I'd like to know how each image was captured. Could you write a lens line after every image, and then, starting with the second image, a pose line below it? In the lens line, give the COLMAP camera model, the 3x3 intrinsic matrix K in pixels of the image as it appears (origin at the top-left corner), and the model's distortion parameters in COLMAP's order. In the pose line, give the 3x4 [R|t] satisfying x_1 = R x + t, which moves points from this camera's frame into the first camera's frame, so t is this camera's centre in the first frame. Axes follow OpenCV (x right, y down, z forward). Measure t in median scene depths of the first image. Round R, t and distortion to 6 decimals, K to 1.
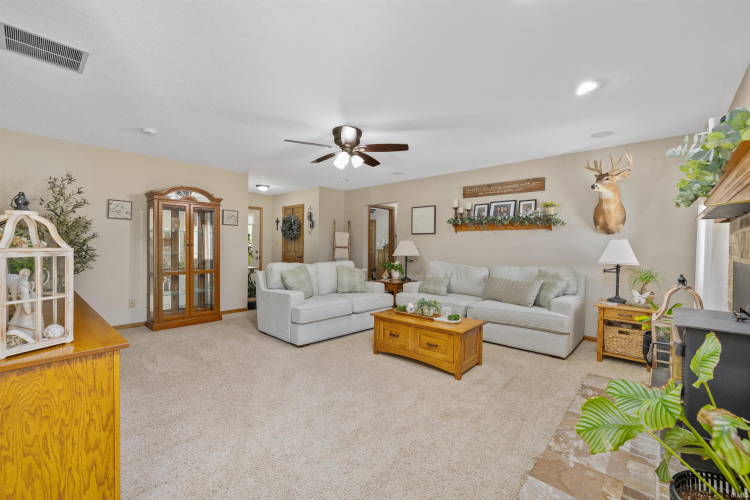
lens RADIAL K [[323.6, 0, 365.2], [0, 323.6, 252.6], [0, 0, 1]] dist [0.000613, 0.000366]
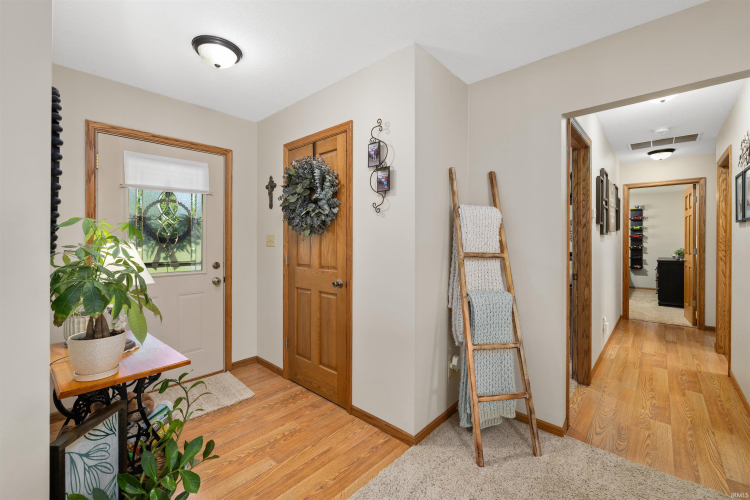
lens RADIAL K [[315.9, 0, 367.7], [0, 315.9, 241.0], [0, 0, 1]] dist [0.019855, 0.000003]
pose [[0.999845, -0.008873, 0.015192, -0.177930], [0.009130, 0.999815, -0.016920, -0.025561], [-0.015039, 0.017056, 0.999741, 0.681563]]
